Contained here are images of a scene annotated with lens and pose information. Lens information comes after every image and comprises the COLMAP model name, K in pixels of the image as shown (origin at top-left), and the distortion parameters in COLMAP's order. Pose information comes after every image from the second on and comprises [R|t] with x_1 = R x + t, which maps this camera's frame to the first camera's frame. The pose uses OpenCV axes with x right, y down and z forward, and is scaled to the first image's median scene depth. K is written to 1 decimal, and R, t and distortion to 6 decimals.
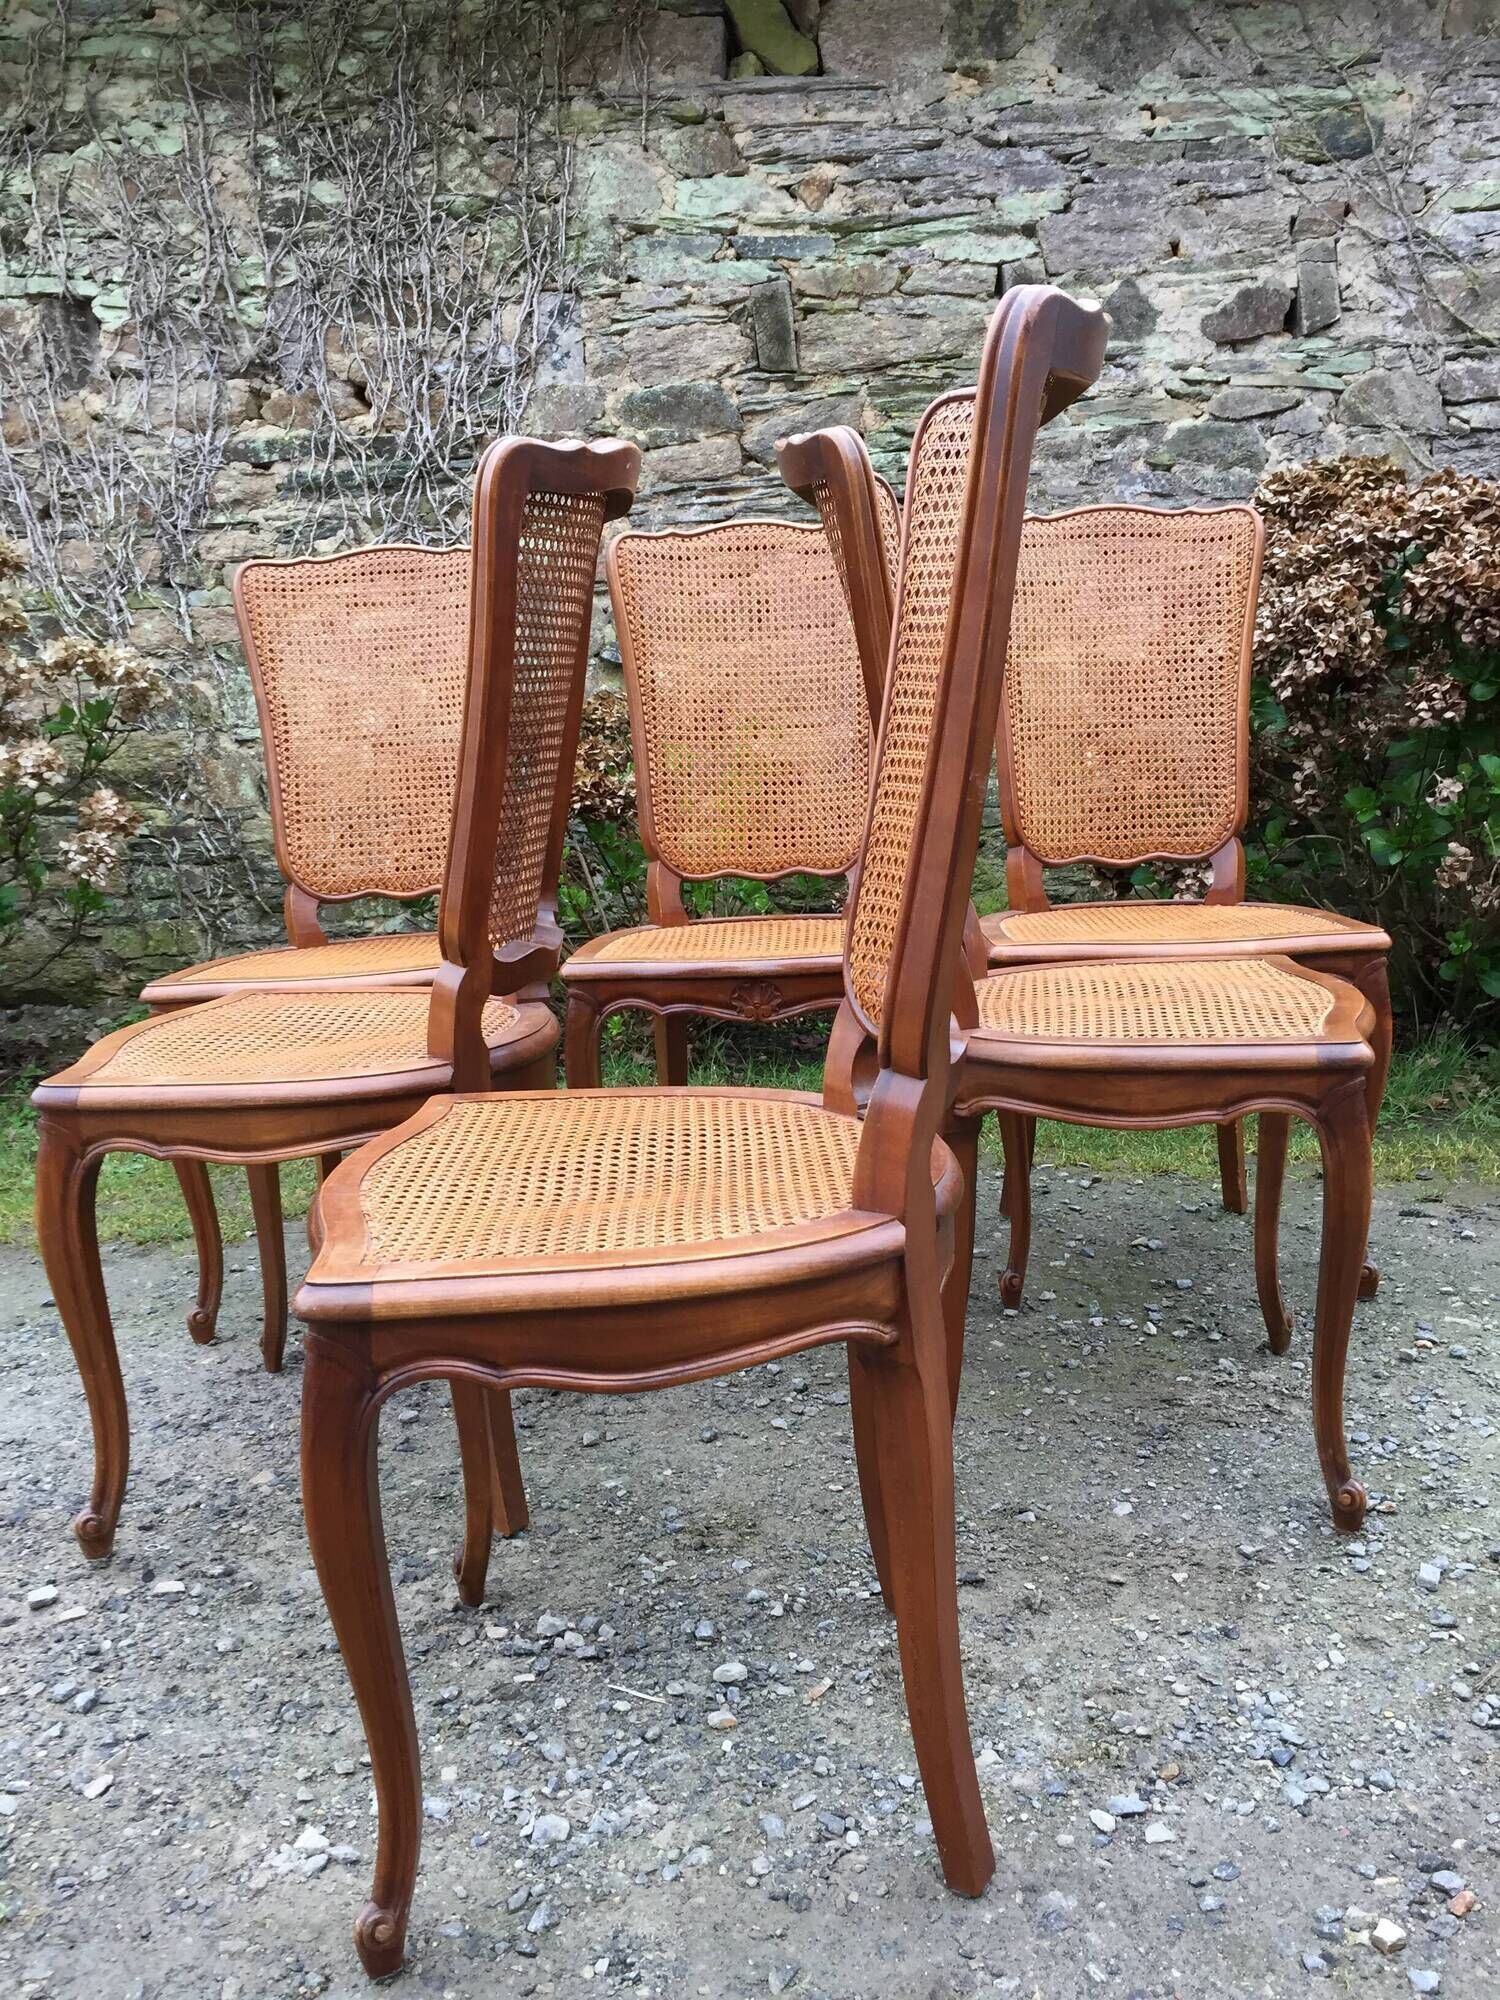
lens RADIAL K [[1716.2, 0, 750.0], [0, 1716.2, 1008.6], [0, 0, 1]] dist [0.084068, -0.113875]
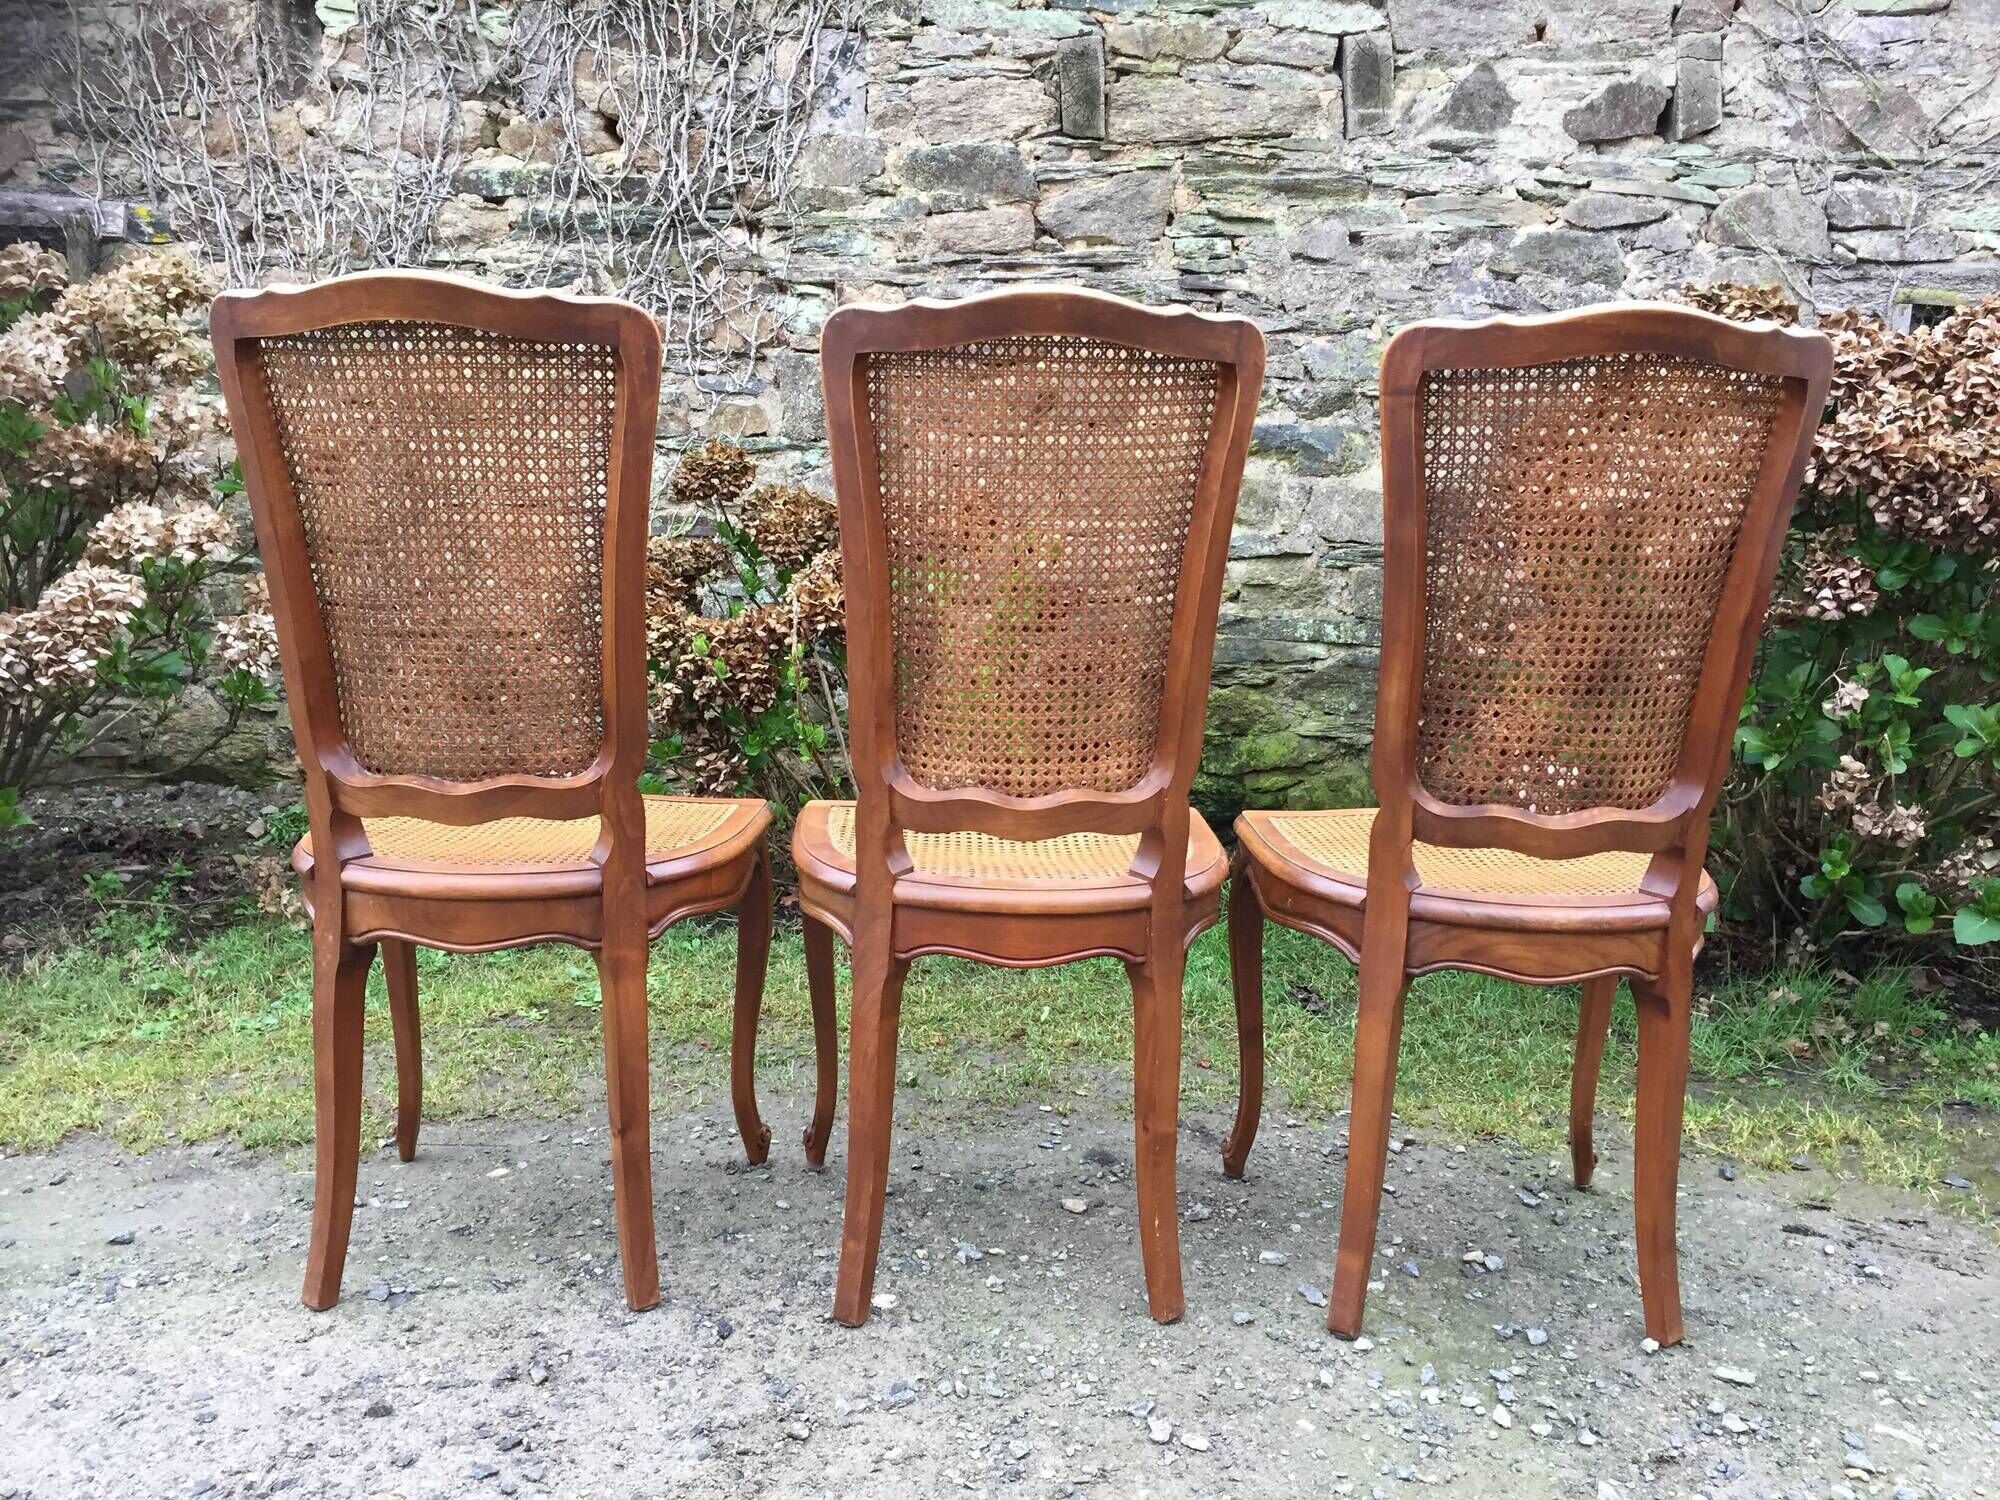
lens RADIAL K [[1716.2, 0, 1003.2], [0, 1716.2, 742.5], [0, 0, 1]] dist [0.084068, -0.113875]
pose [[0.997499, 0.070091, 0.009105, -0.011242], [-0.070053, 0.997533, -0.004476, -0.053015], [-0.009396, 0.003827, 0.999949, 0.117613]]
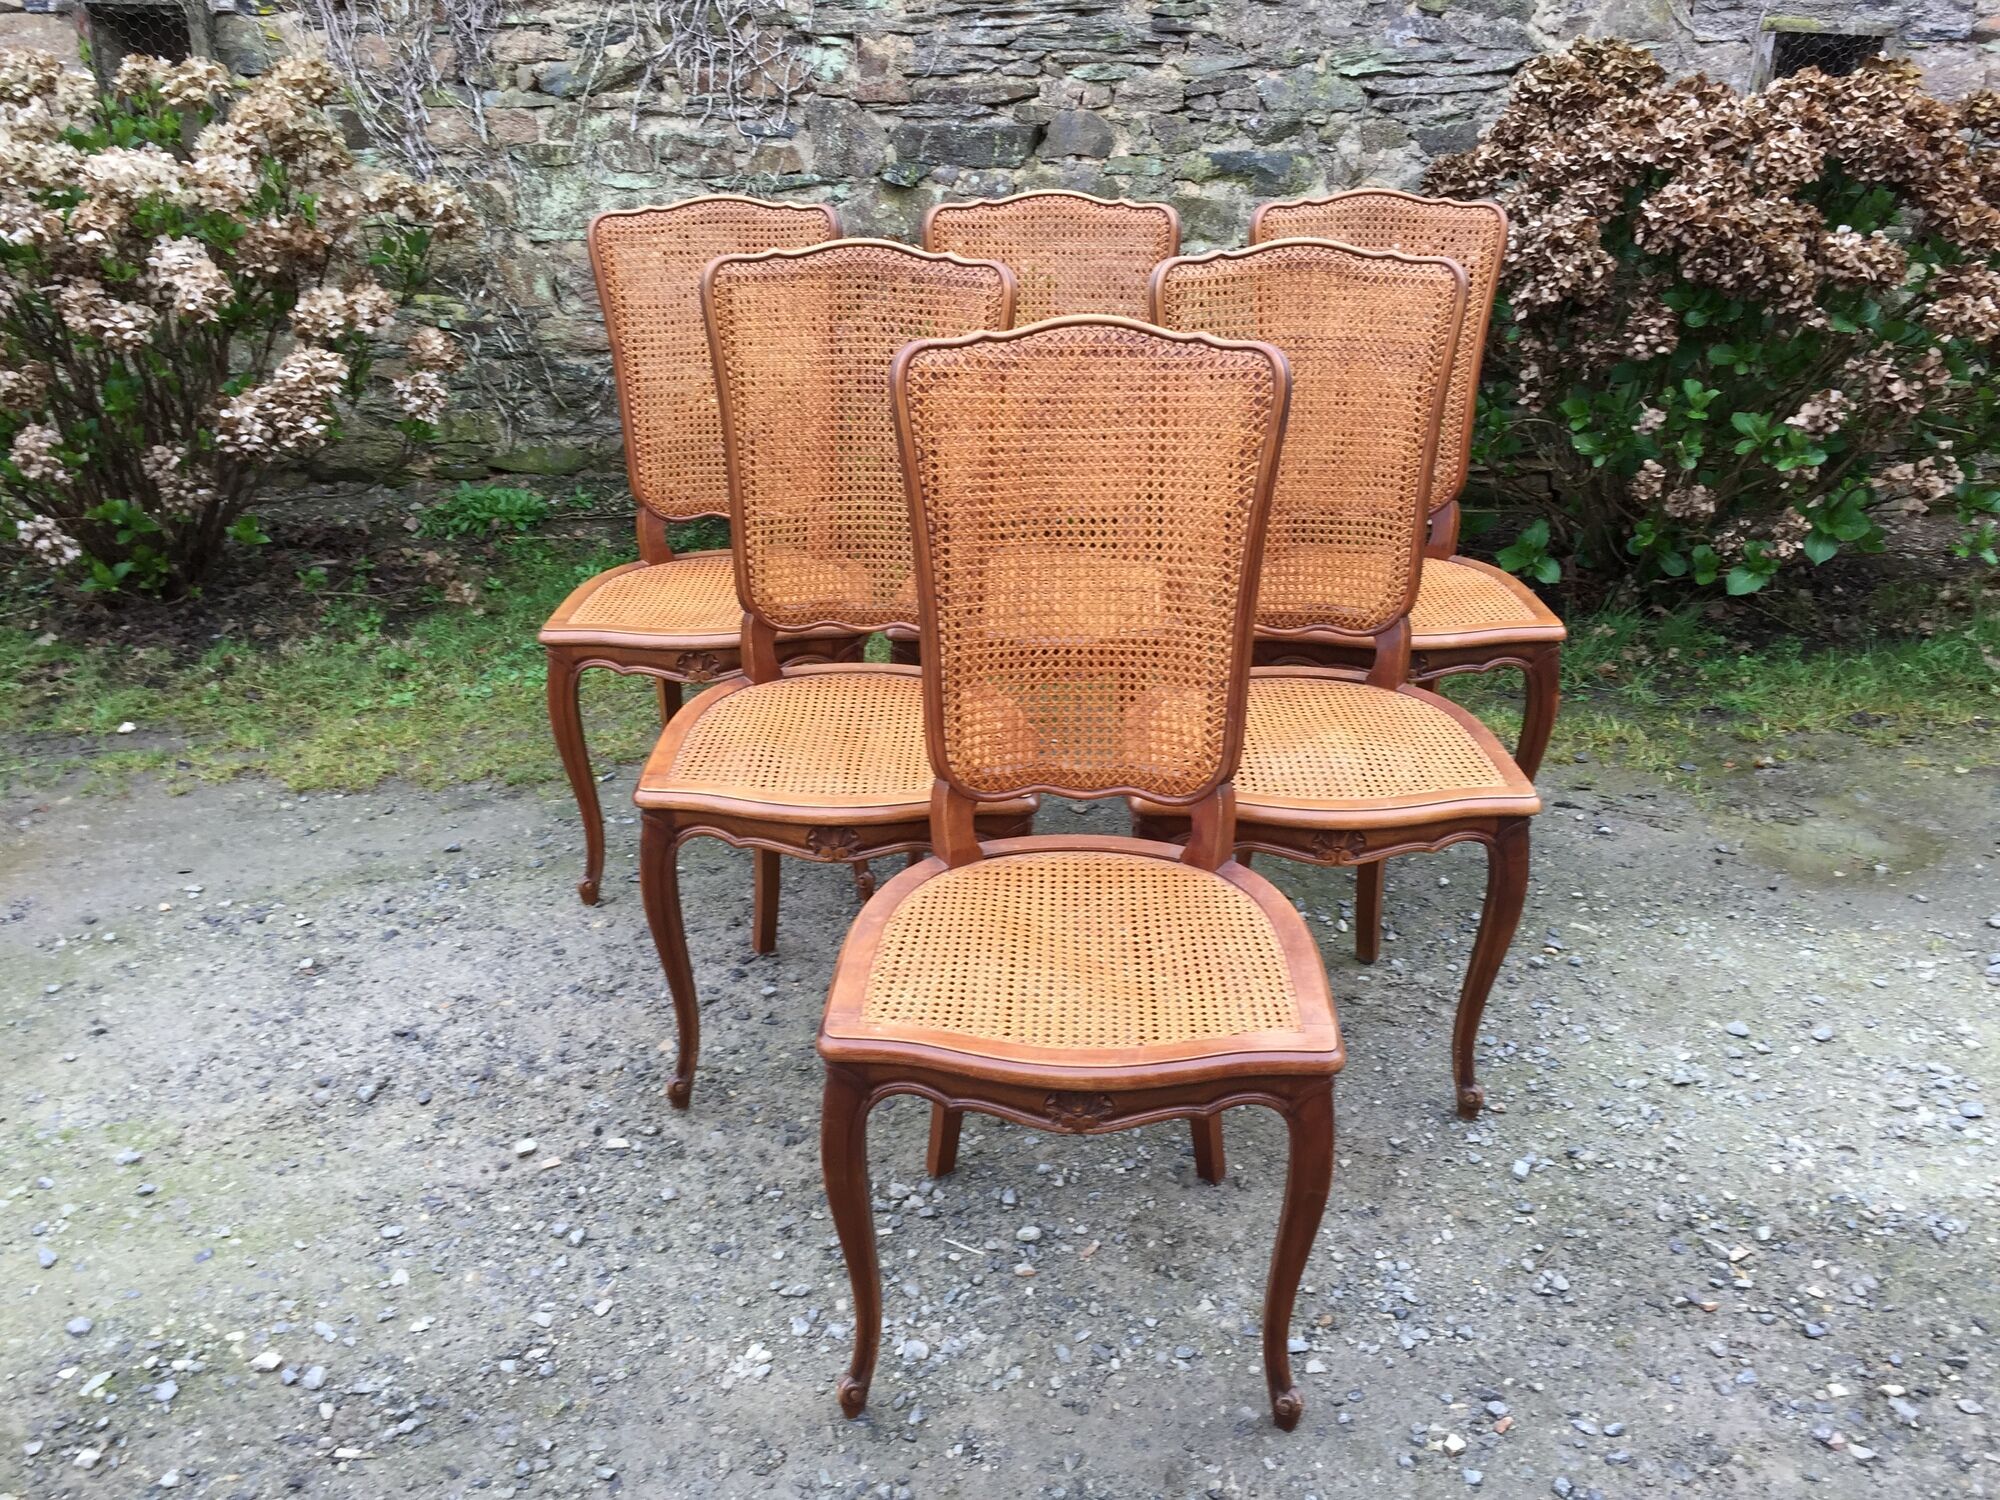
lens RADIAL K [[1727.1, 0, 1002.0], [0, 1727.1, 753.1], [0, 0, 1]] dist [0.067189, -0.085167]
pose [[0.999125, 0.033719, 0.024742, -0.030138], [-0.038672, 0.970118, 0.239530, -0.126962], [-0.015926, -0.240278, 0.970574, -0.110258]]
